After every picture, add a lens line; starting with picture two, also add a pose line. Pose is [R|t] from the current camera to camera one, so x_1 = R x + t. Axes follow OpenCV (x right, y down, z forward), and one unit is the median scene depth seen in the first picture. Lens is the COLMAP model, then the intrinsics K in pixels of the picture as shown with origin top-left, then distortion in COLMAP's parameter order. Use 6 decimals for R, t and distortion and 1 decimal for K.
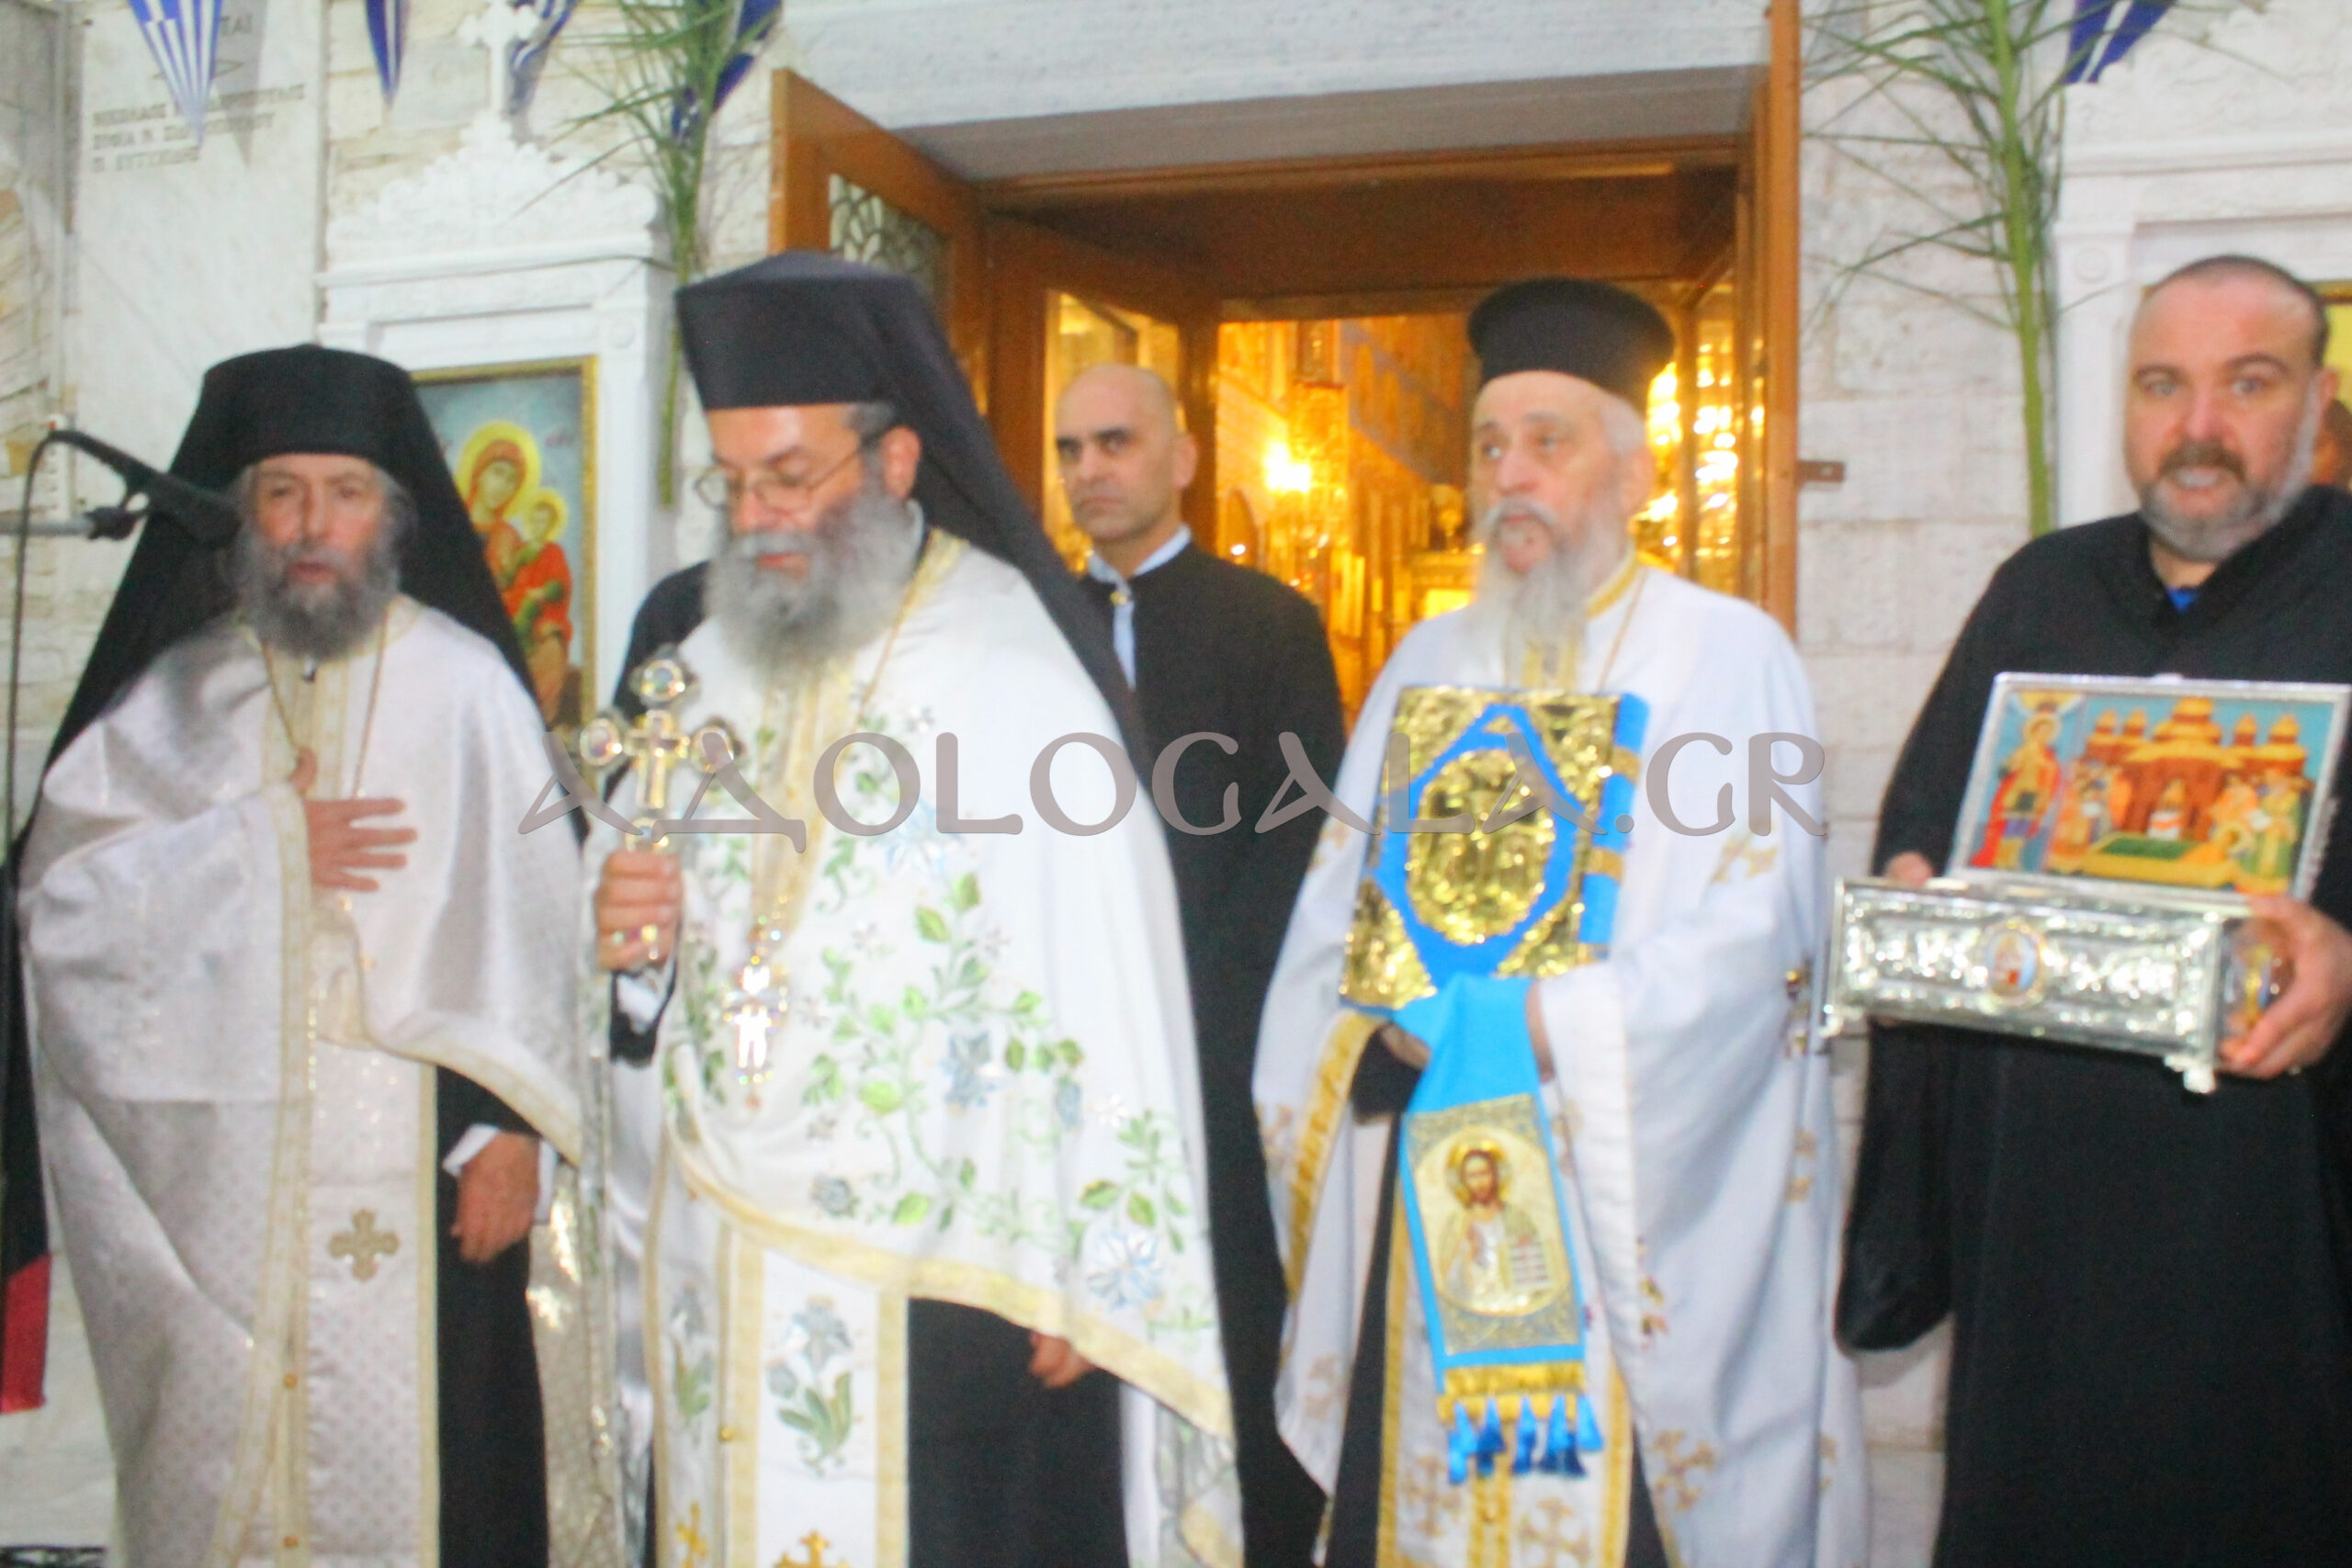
lens RADIAL K [[1920.0, 0, 1132.6], [0, 1920.0, 818.1], [0, 0, 1]] dist [-0.153035, 0.103503]
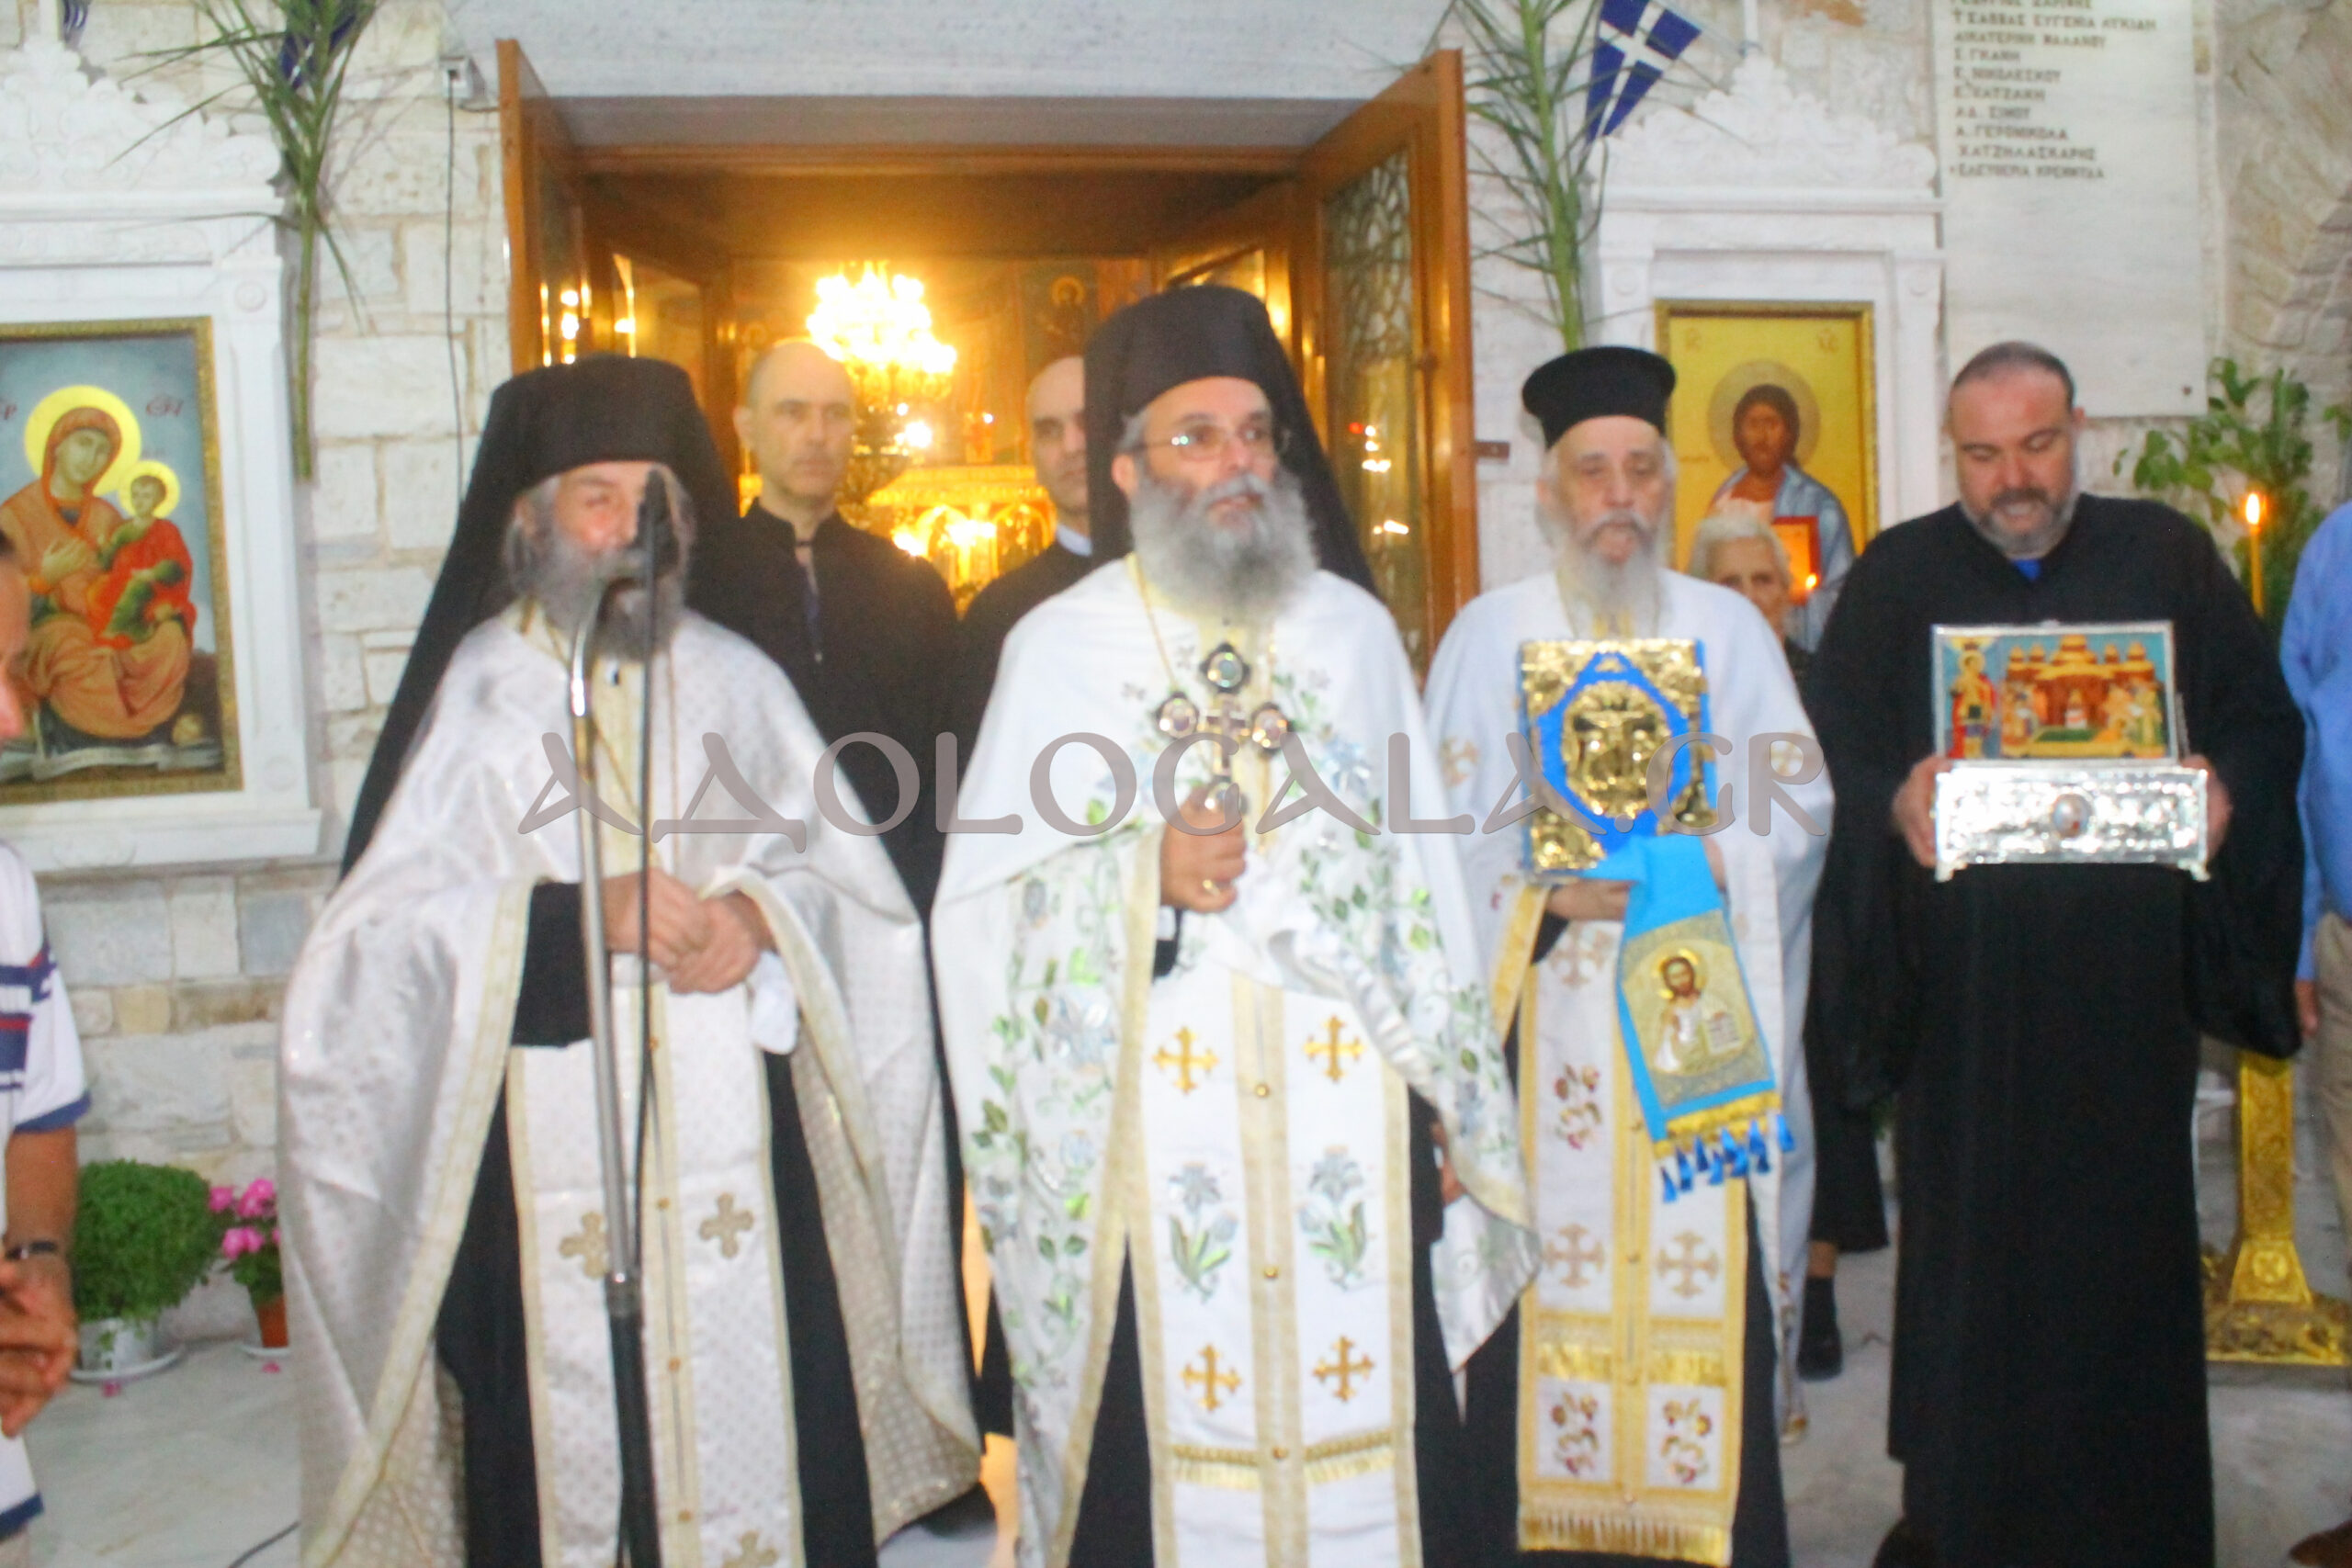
lens RADIAL K [[1920.0, 0, 1191.5], [0, 1920.0, 805.4], [0, 0, 1]] dist [-0.153035, 0.103503]
pose [[0.900049, -0.076504, 0.429022, -0.314742], [0.064387, 0.997011, 0.042711, -0.014927], [-0.431007, -0.010818, 0.902284, -0.043749]]
